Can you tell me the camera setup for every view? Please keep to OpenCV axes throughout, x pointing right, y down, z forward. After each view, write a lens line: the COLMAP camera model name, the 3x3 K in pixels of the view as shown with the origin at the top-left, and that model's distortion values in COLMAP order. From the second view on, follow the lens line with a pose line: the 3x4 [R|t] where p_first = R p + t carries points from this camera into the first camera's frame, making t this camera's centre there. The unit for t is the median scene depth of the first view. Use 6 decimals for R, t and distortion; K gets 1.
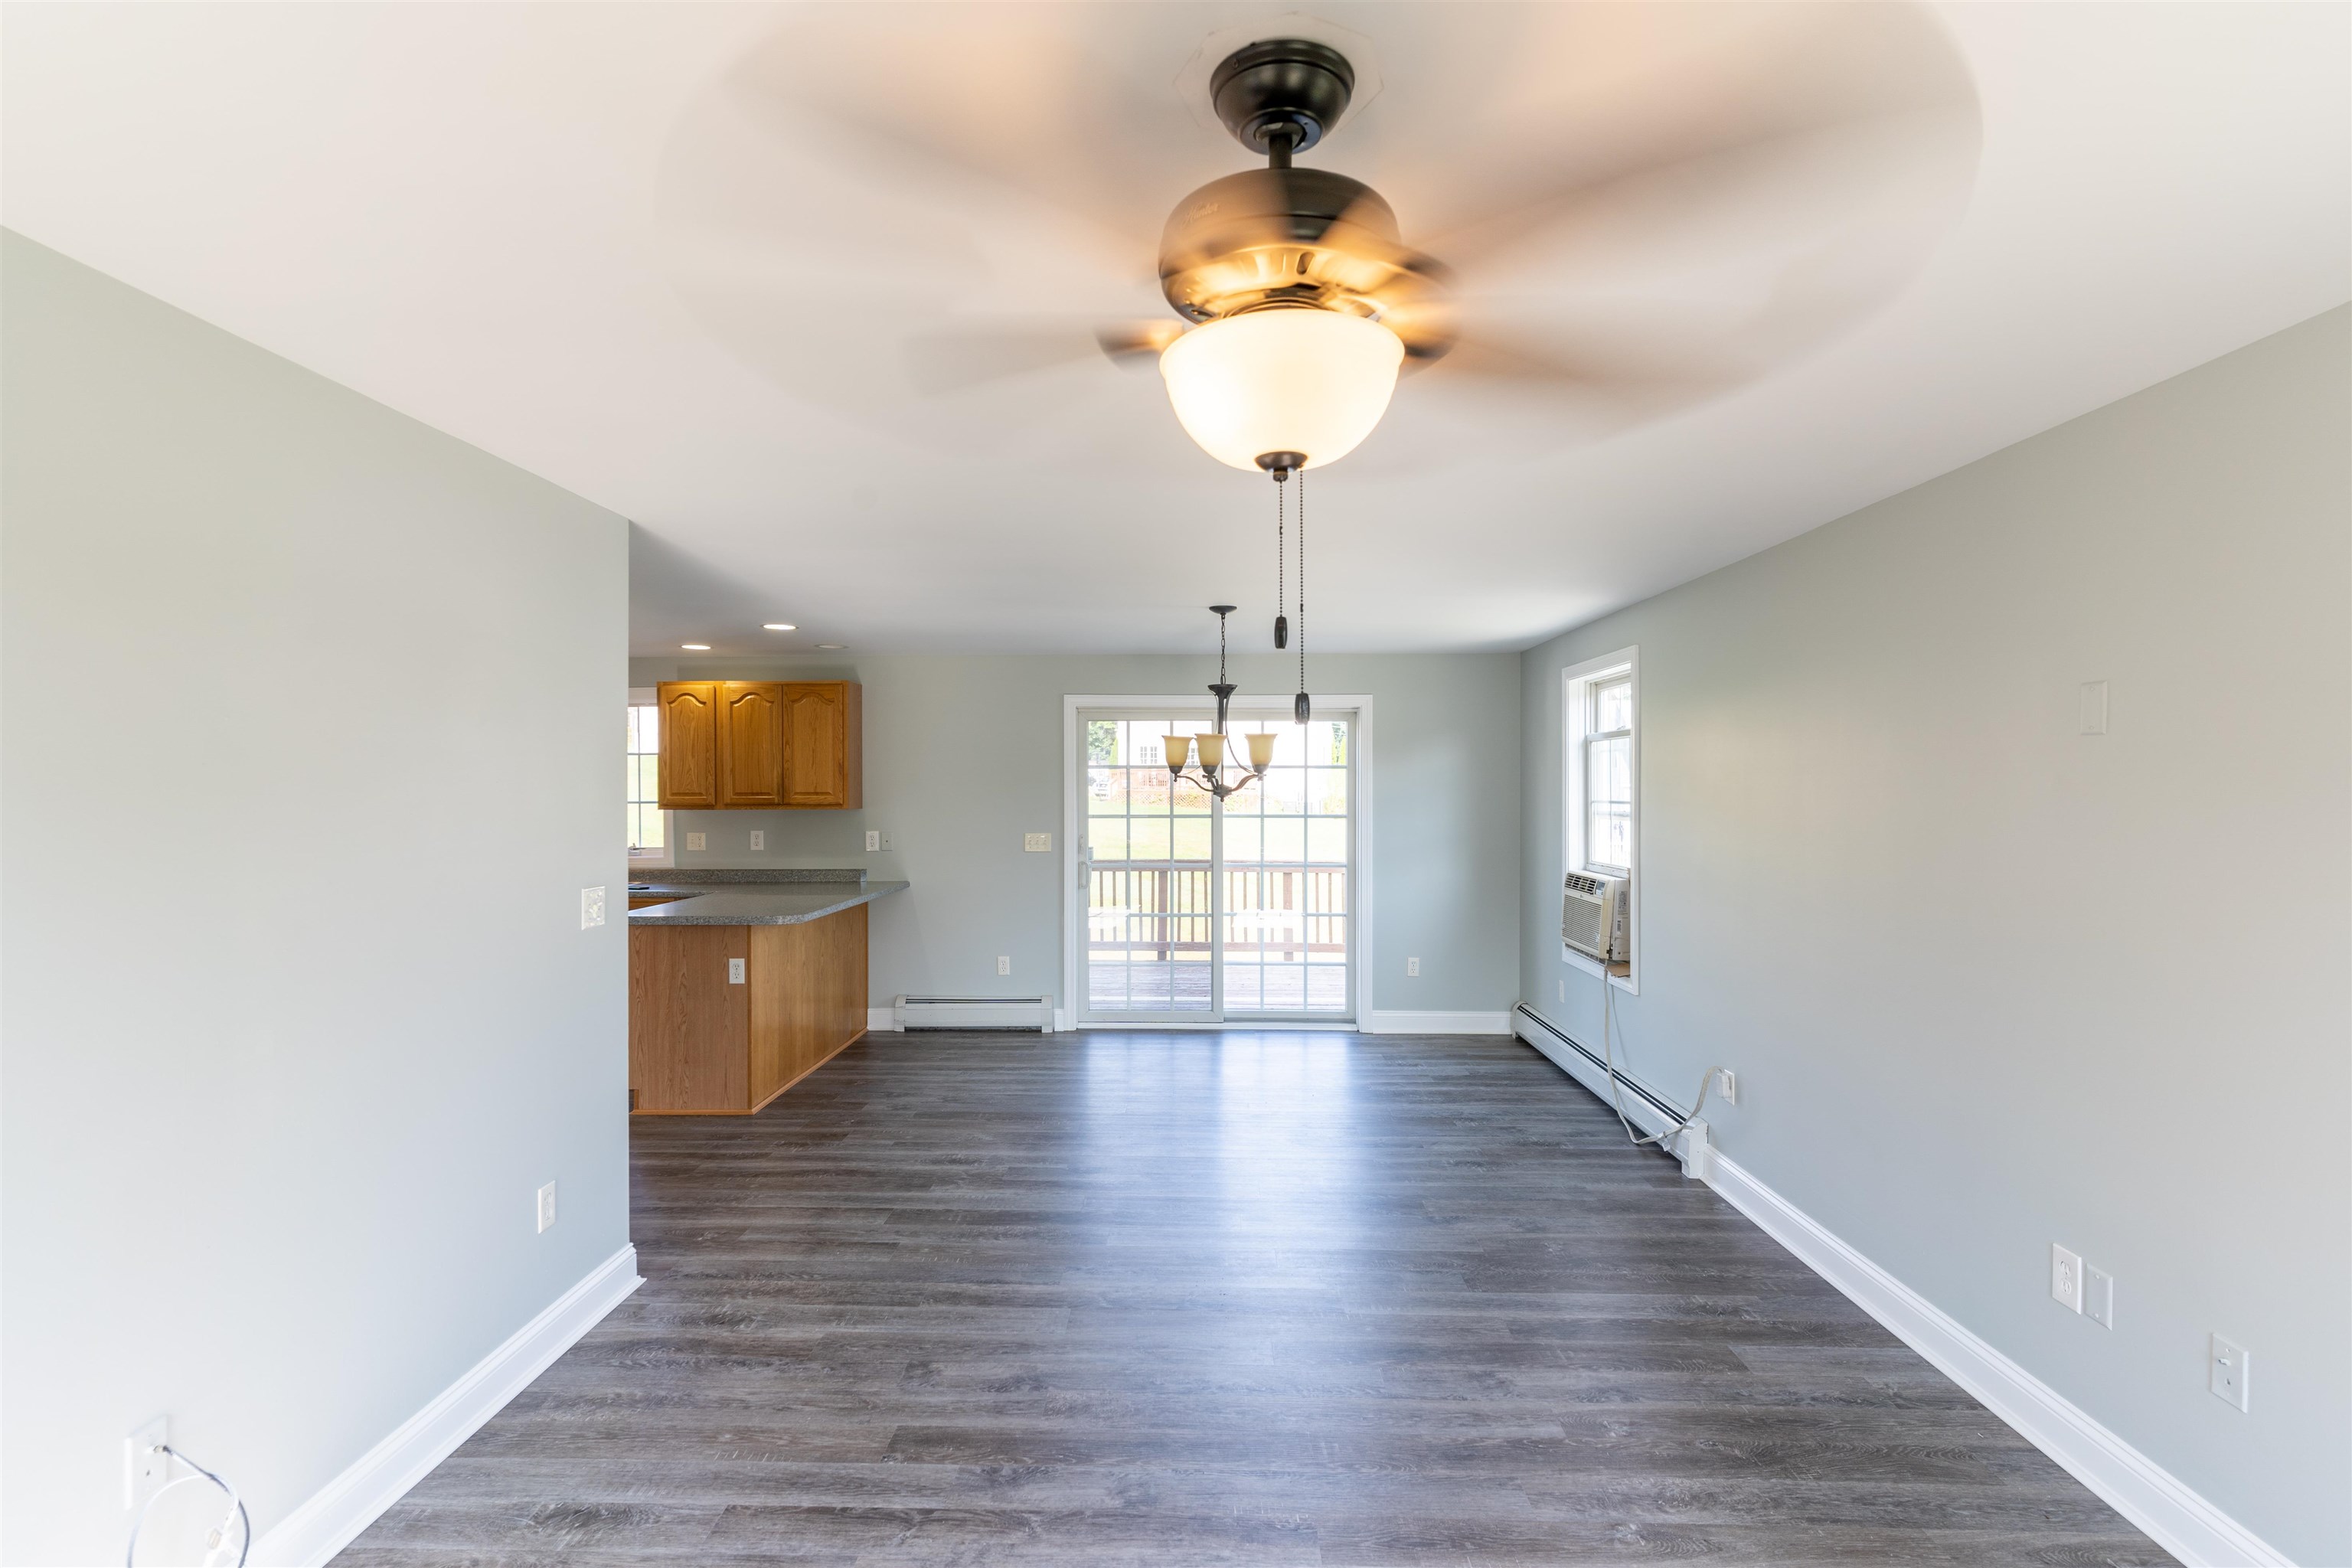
lens RADIAL K [[1138.9, 0, 1164.5], [0, 1138.9, 791.9], [0, 0, 1]] dist [-0.012305, 0.007387]
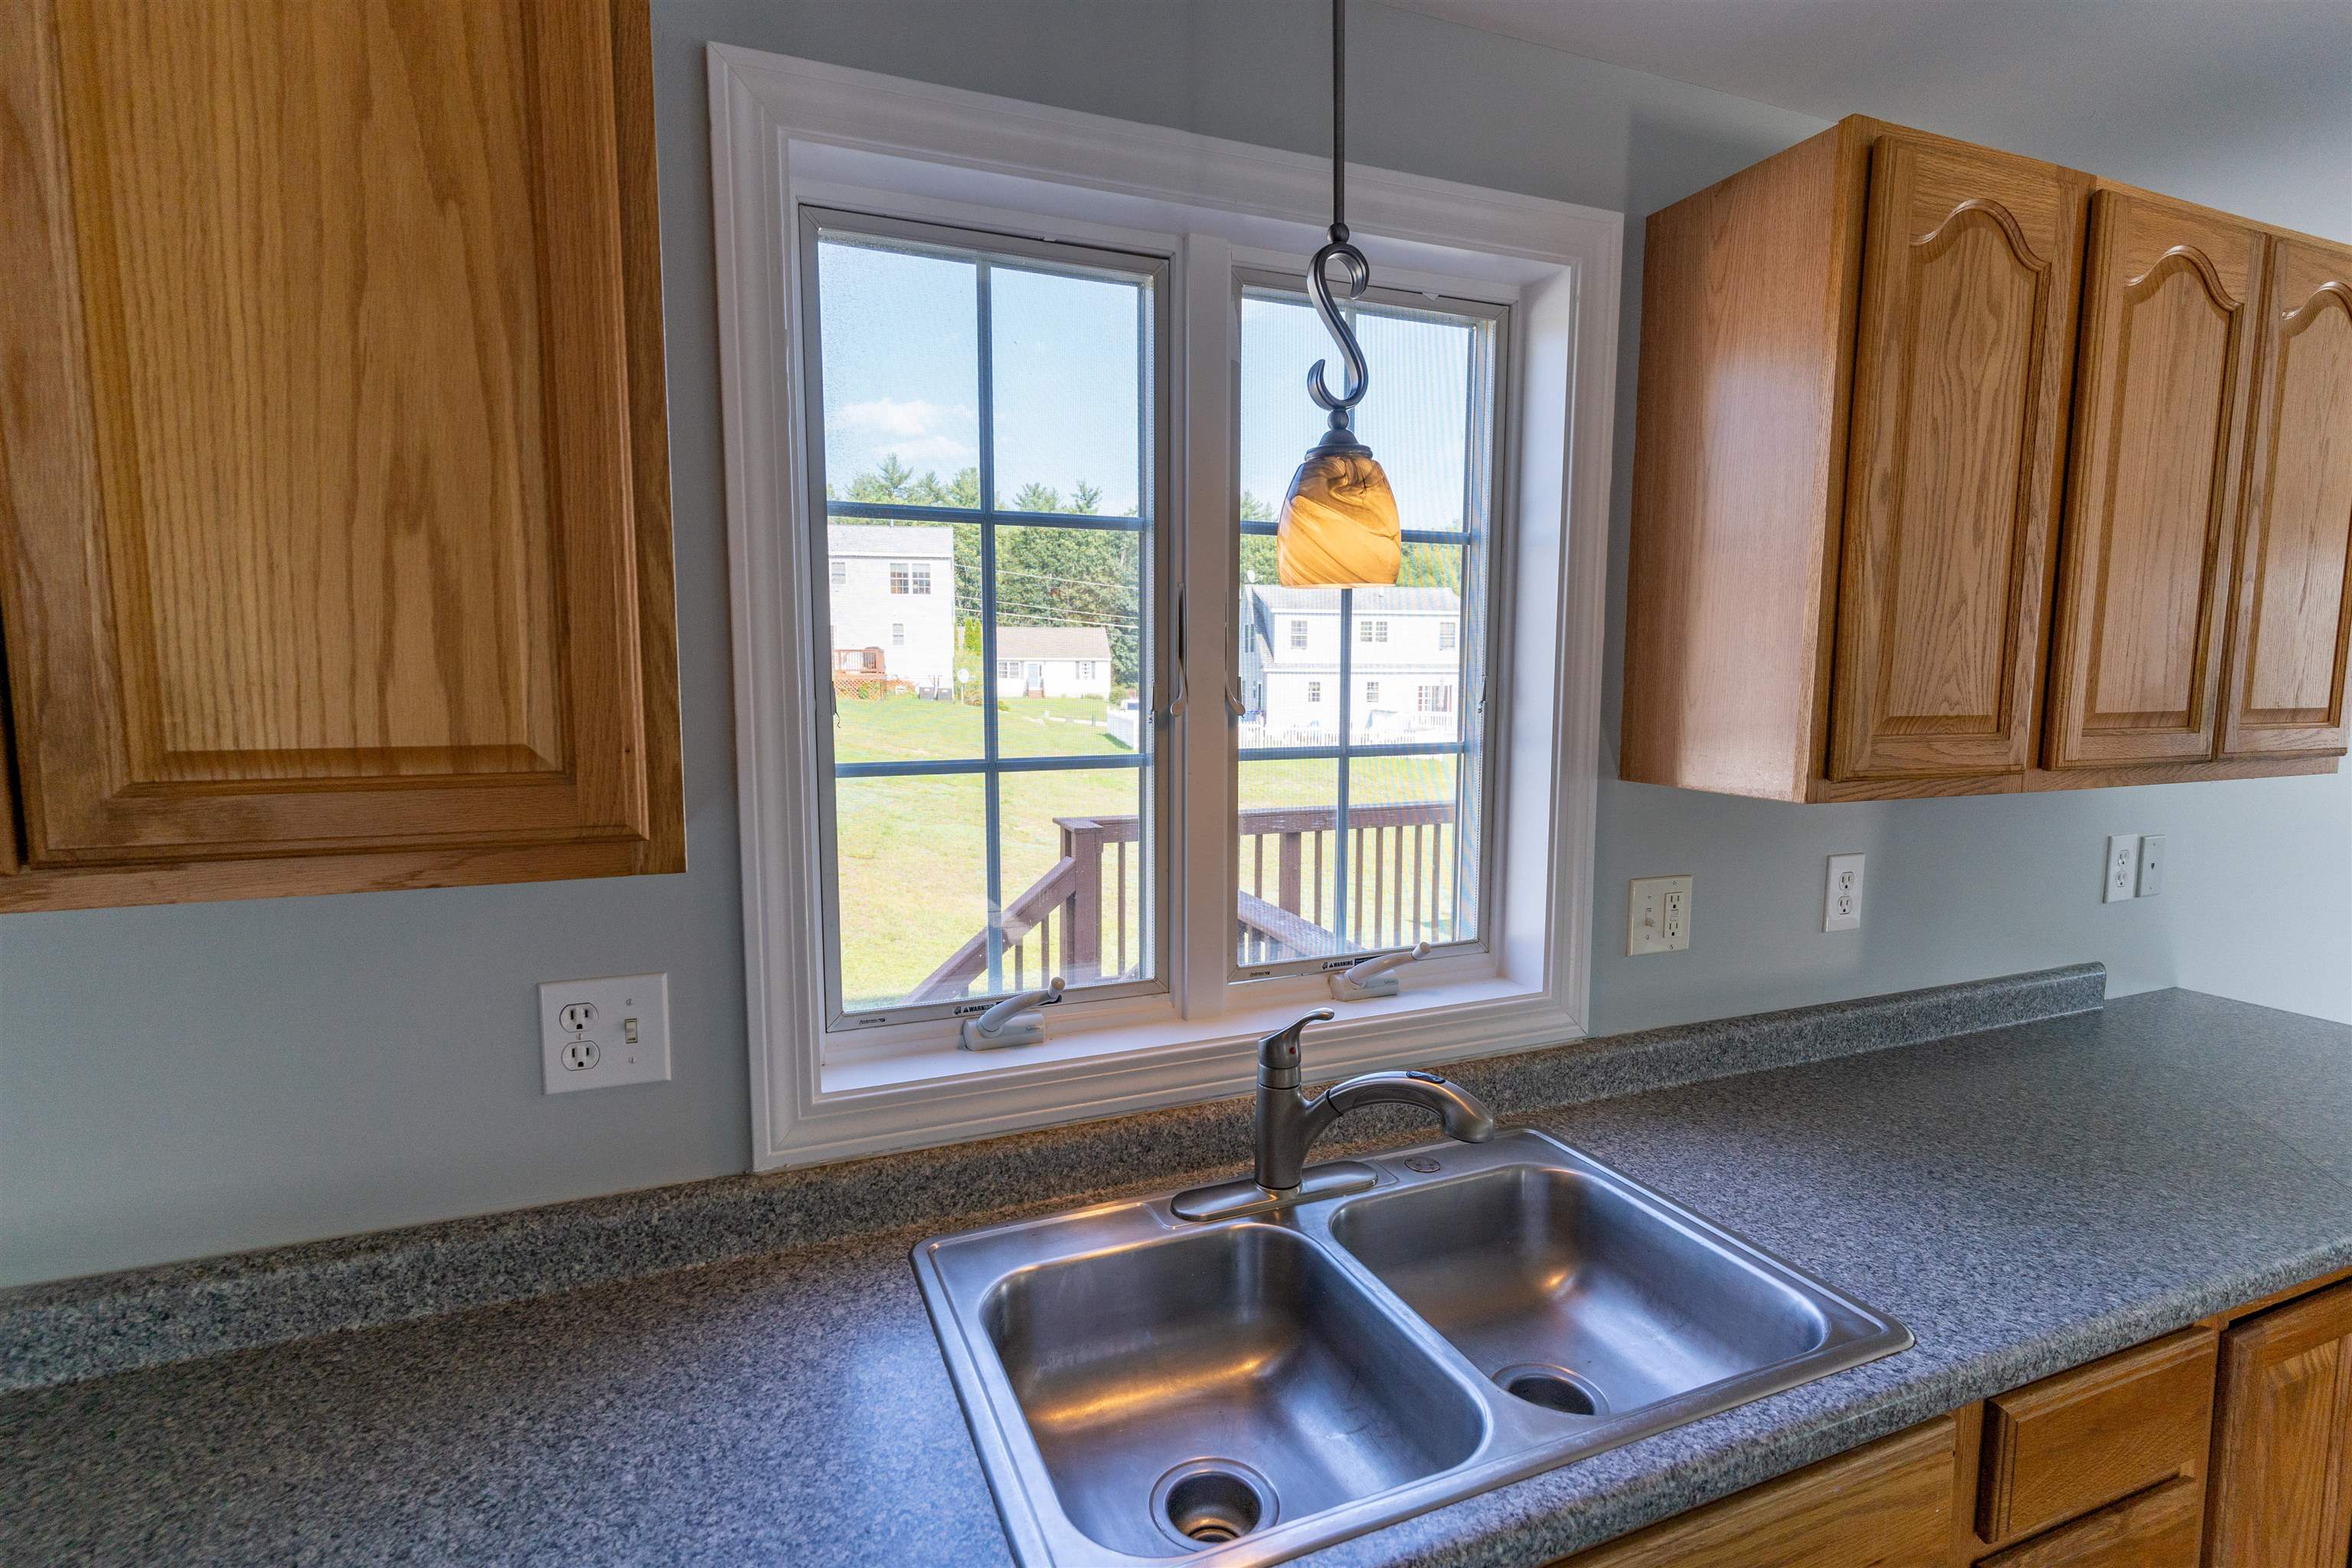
lens RADIAL K [[1138.9, 0, 1139.4], [0, 1138.9, 805.4], [0, 0, 1]] dist [-0.012305, 0.007387]
pose [[0.914227, -0.041466, 0.403076, -0.966849], [-0.002430, 0.994171, 0.107785, -0.006988], [-0.405196, -0.099519, 0.908797, 1.331547]]
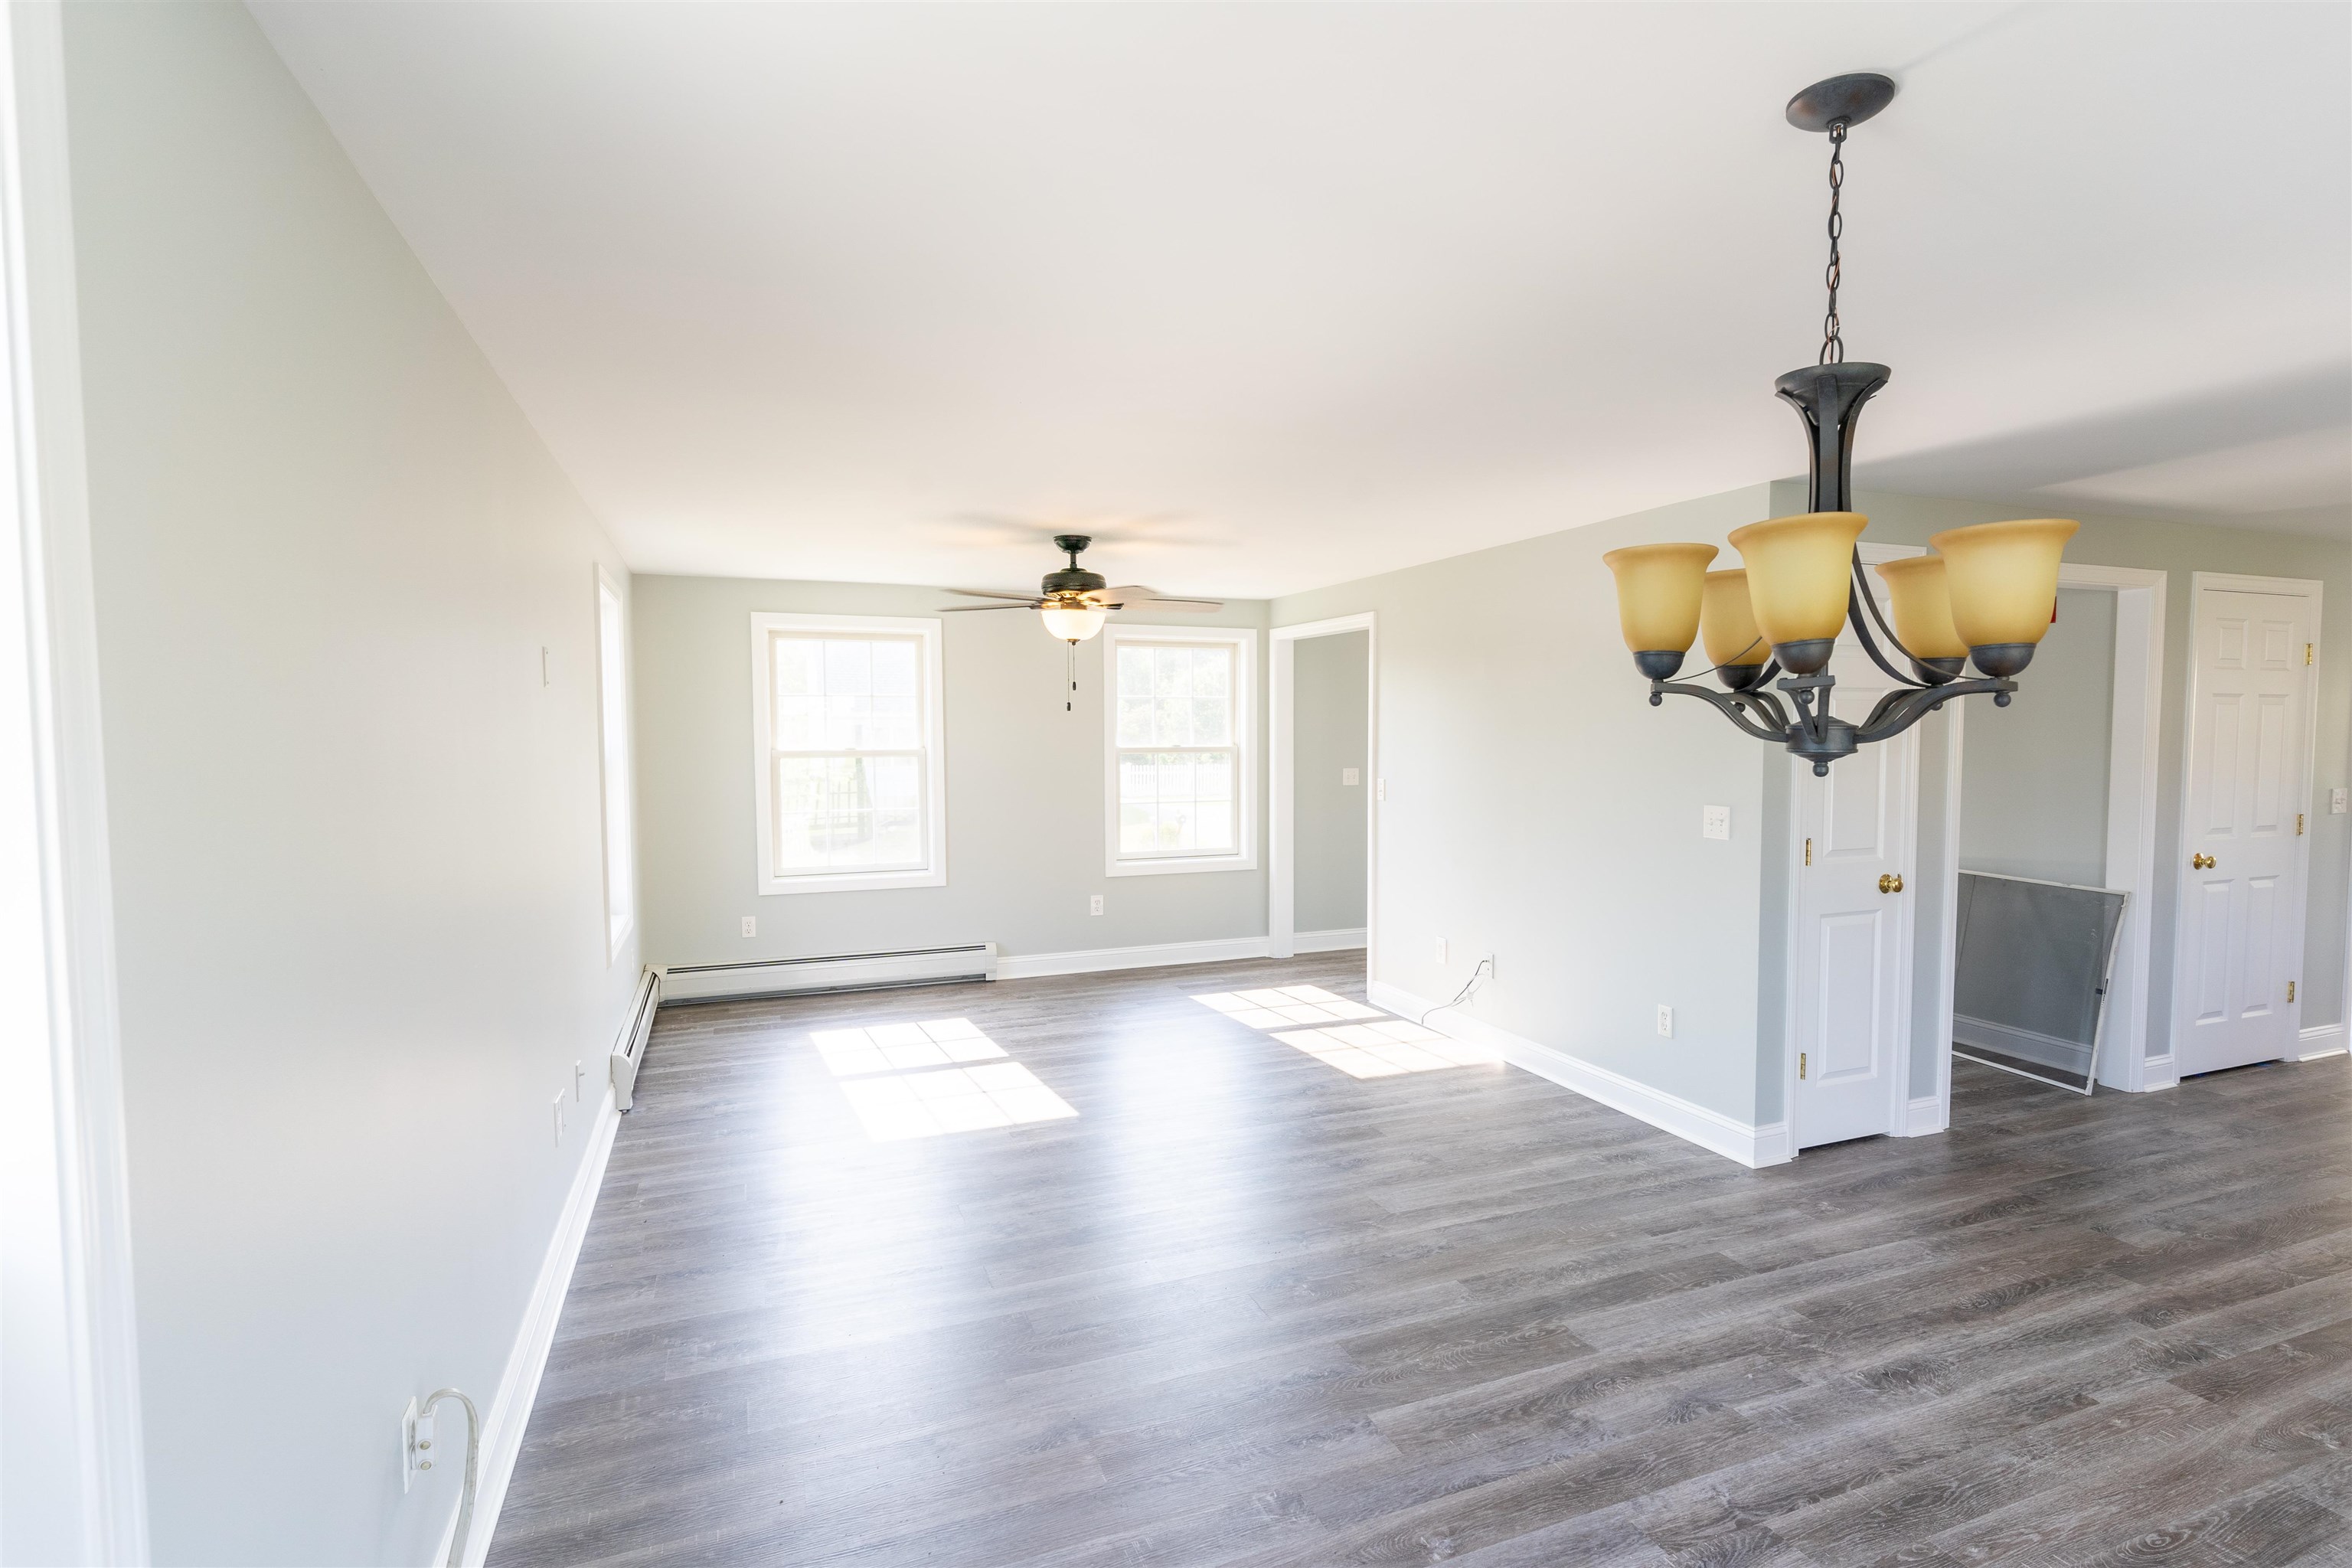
lens RADIAL K [[1138.9, 0, 1218.9], [0, 1138.9, 795.4], [0, 0, 1]] dist [-0.012305, 0.007387]
pose [[-0.912463, 0.029436, -0.408100, 0.364939], [0.002435, 0.997782, 0.066527, -0.007582], [0.409153, 0.059710, -0.910510, 1.399911]]
